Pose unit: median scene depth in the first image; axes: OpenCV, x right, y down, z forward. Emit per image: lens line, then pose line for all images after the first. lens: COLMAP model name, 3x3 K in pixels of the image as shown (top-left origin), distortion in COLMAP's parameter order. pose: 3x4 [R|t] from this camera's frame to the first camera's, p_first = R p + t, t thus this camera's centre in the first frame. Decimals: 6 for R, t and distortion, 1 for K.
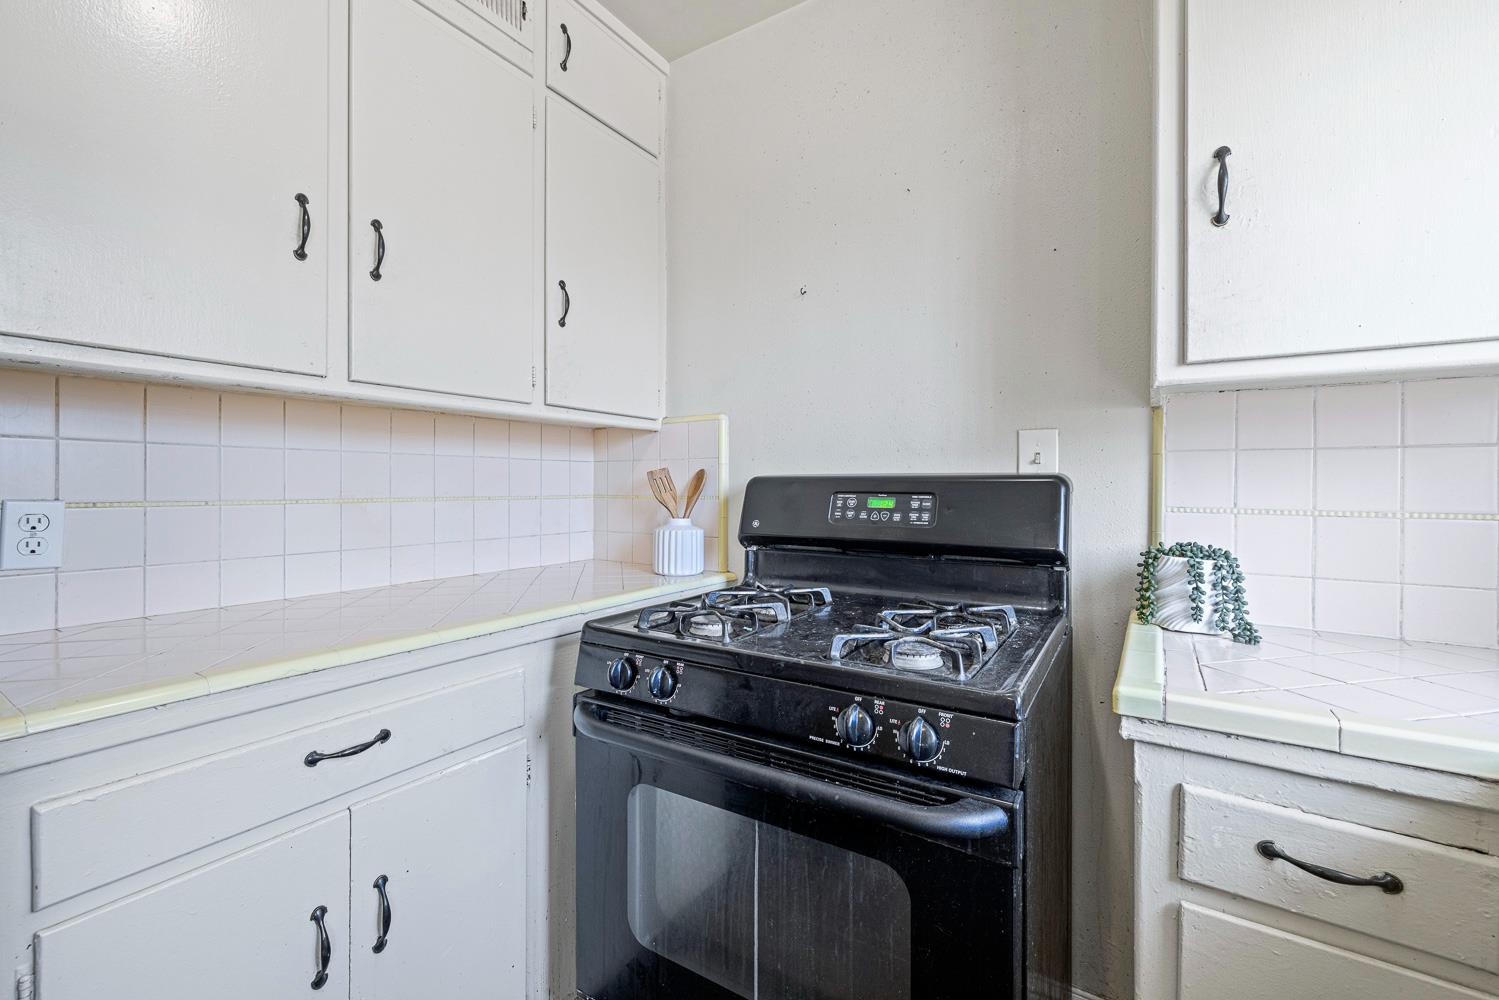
lens RADIAL K [[634.2, 0, 744.4], [0, 634.2, 485.3], [0, 0, 1]] dist [-0.001286, 0.000247]
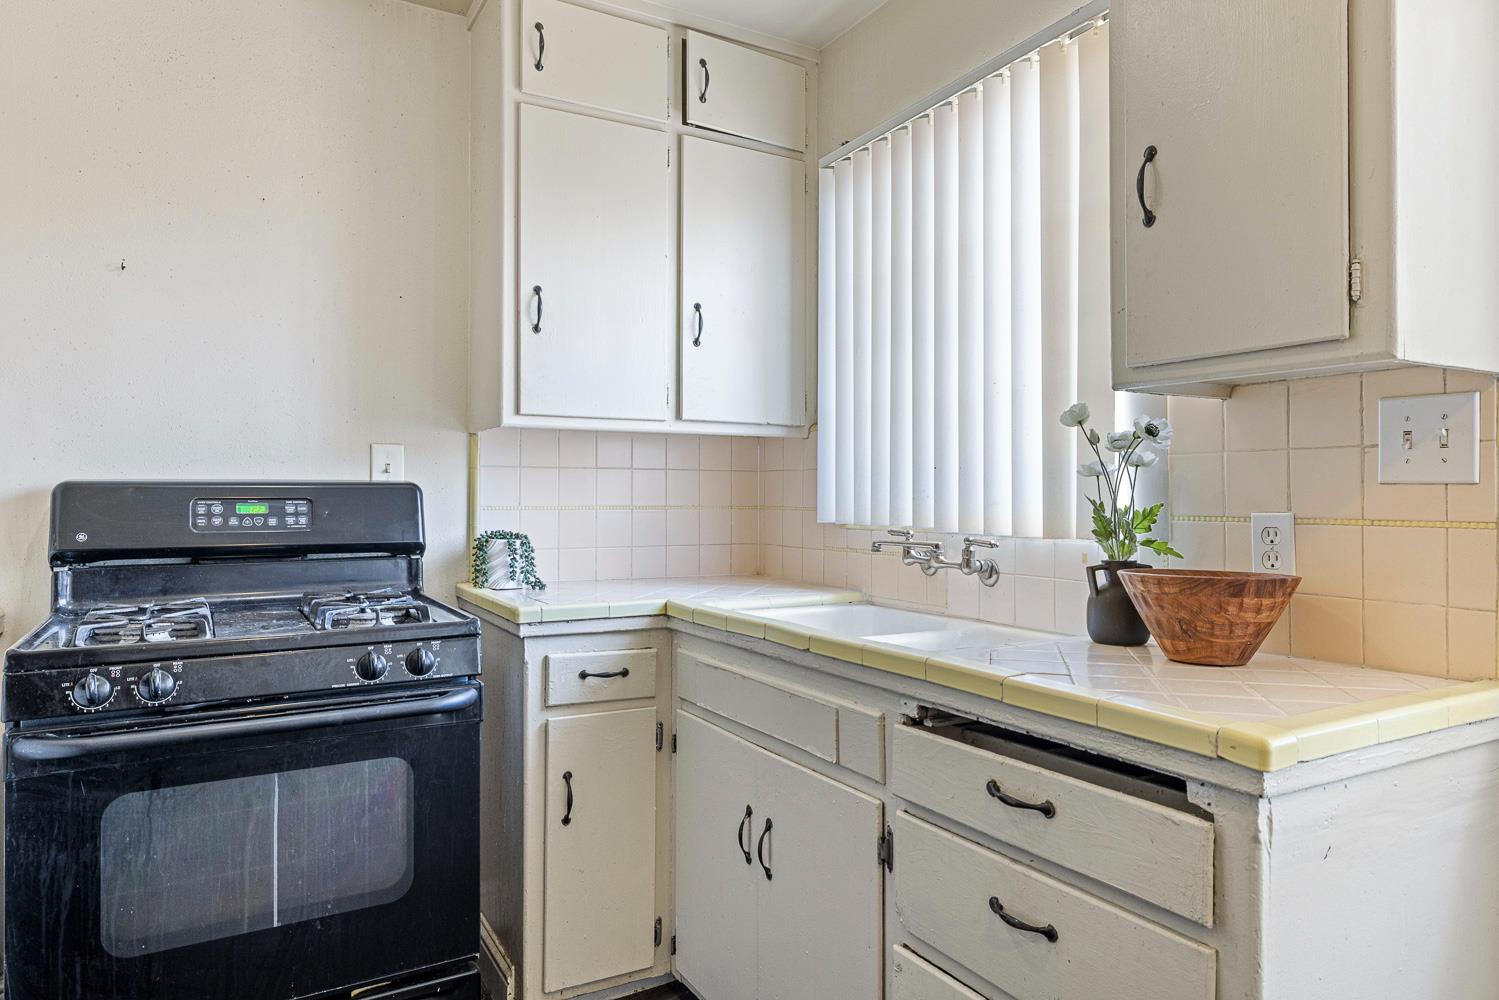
lens RADIAL K [[959.2, 0, 752.9], [0, 959.2, 486.9], [0, 0, 1]] dist [-0.000773, 0.001438]
pose [[0.462568, 0.000741, 0.886584, -0.918994], [0.000955, 0.999999, -0.001333, -0.005023], [-0.886583, 0.001463, 0.462566, -0.497404]]
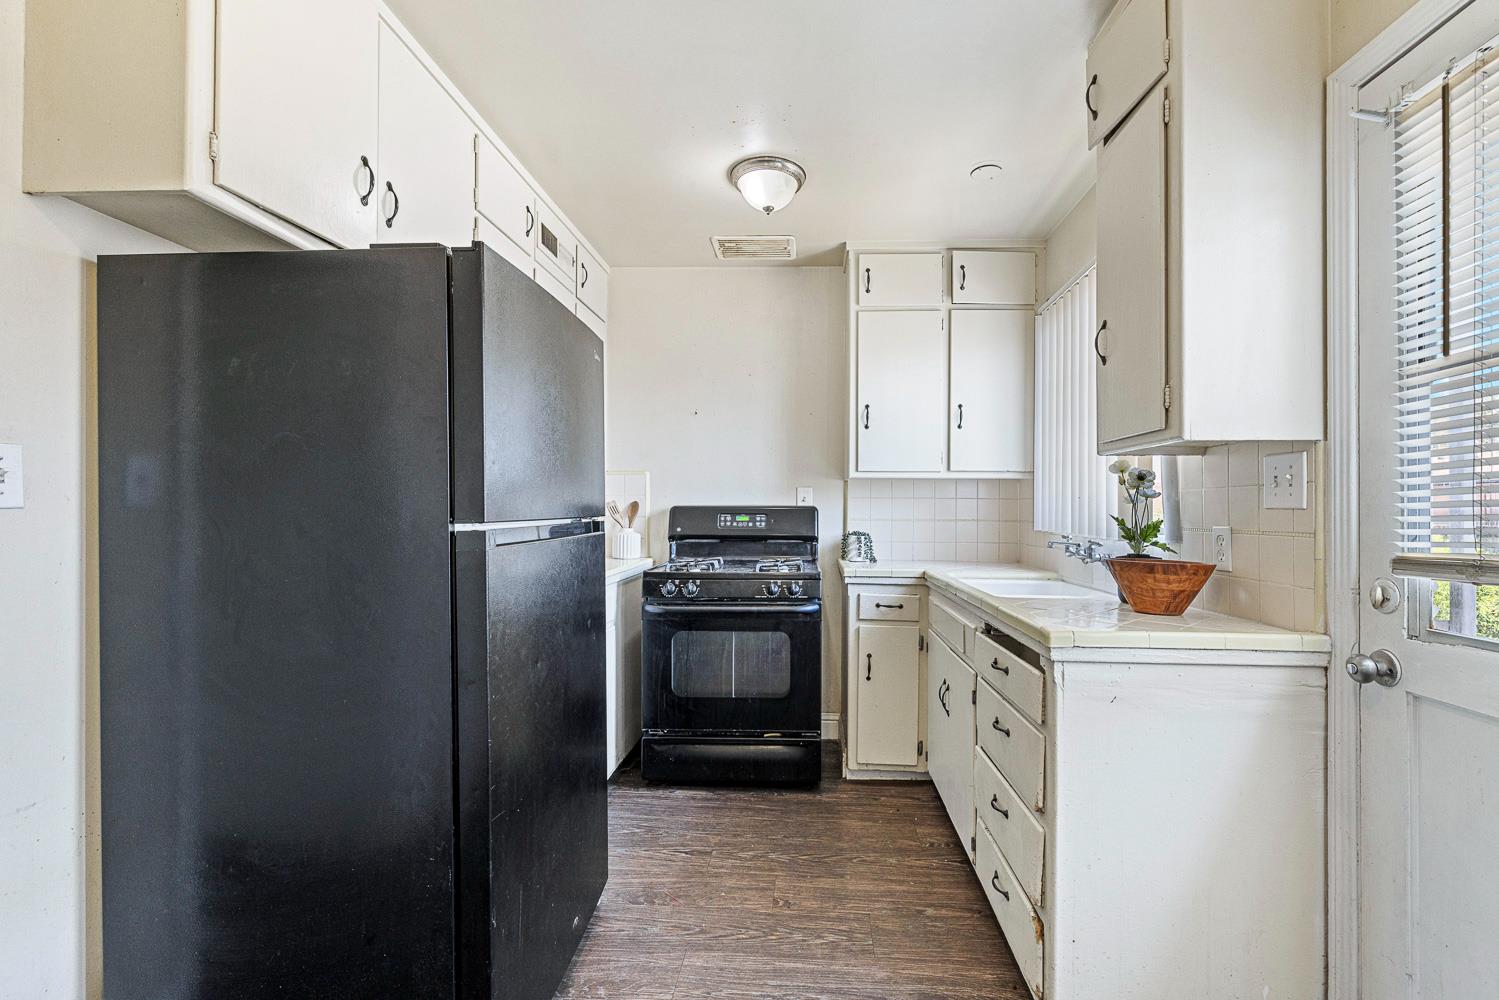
lens RADIAL K [[661.7, 0, 765.4], [0, 661.7, 505.6], [0, 0, 1]] dist [-0.000954, 0.000033]
pose [[0.872479, 0.002396, 0.488646, -1.008059], [-0.000801, 0.999994, -0.003474, -0.010430], [-0.488651, 0.002640, 0.872475, -1.263361]]
